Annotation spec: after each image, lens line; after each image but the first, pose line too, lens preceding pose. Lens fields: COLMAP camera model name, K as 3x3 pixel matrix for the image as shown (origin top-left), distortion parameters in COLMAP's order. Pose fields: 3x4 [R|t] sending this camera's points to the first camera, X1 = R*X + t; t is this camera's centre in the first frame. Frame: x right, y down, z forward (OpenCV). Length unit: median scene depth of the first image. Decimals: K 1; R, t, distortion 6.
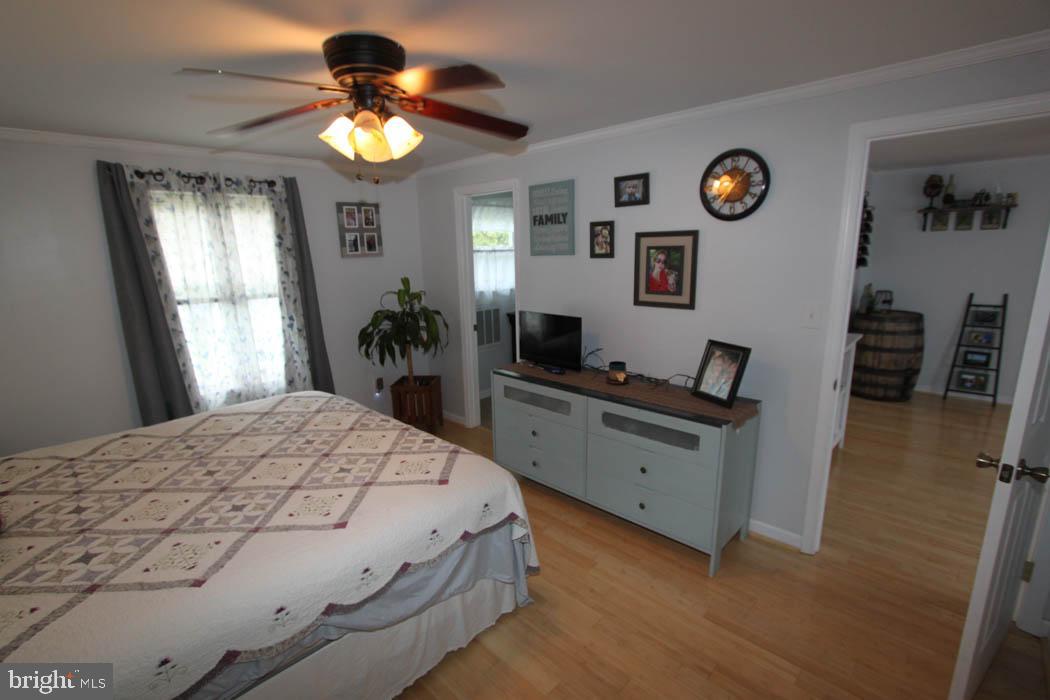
lens RADIAL K [[480.2, 0, 506.3], [0, 480.2, 355.0], [0, 0, 1]] dist [-0.016715, 0.001131]
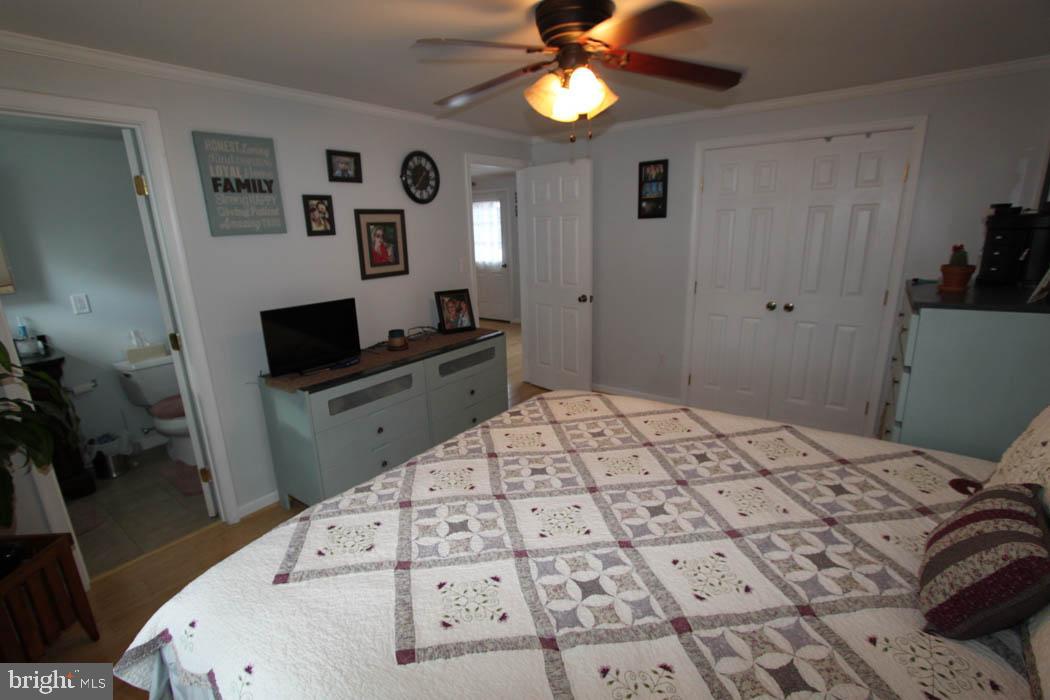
lens RADIAL K [[480.2, 0, 523.6], [0, 480.2, 355.6], [0, 0, 1]] dist [-0.016715, 0.001131]
pose [[-0.148750, -0.232659, 0.961116, -0.834378], [0.248384, 0.931979, 0.264048, -0.140729], [-0.957172, 0.278003, -0.080843, 0.807774]]
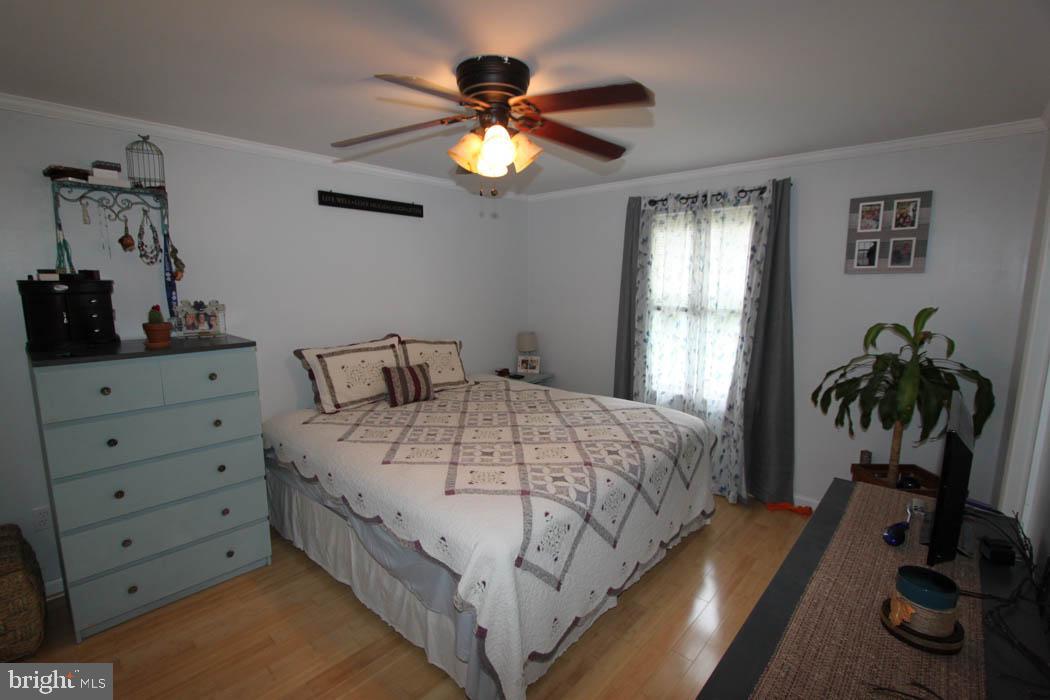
lens RADIAL K [[480.2, 0, 518.6], [0, 480.2, 352.4], [0, 0, 1]] dist [-0.016715, 0.001131]
pose [[0.048953, 0.171891, -0.983899, 0.507509], [-0.212998, 0.964217, 0.157855, -0.127080], [0.975826, 0.201841, 0.083813, 0.634165]]
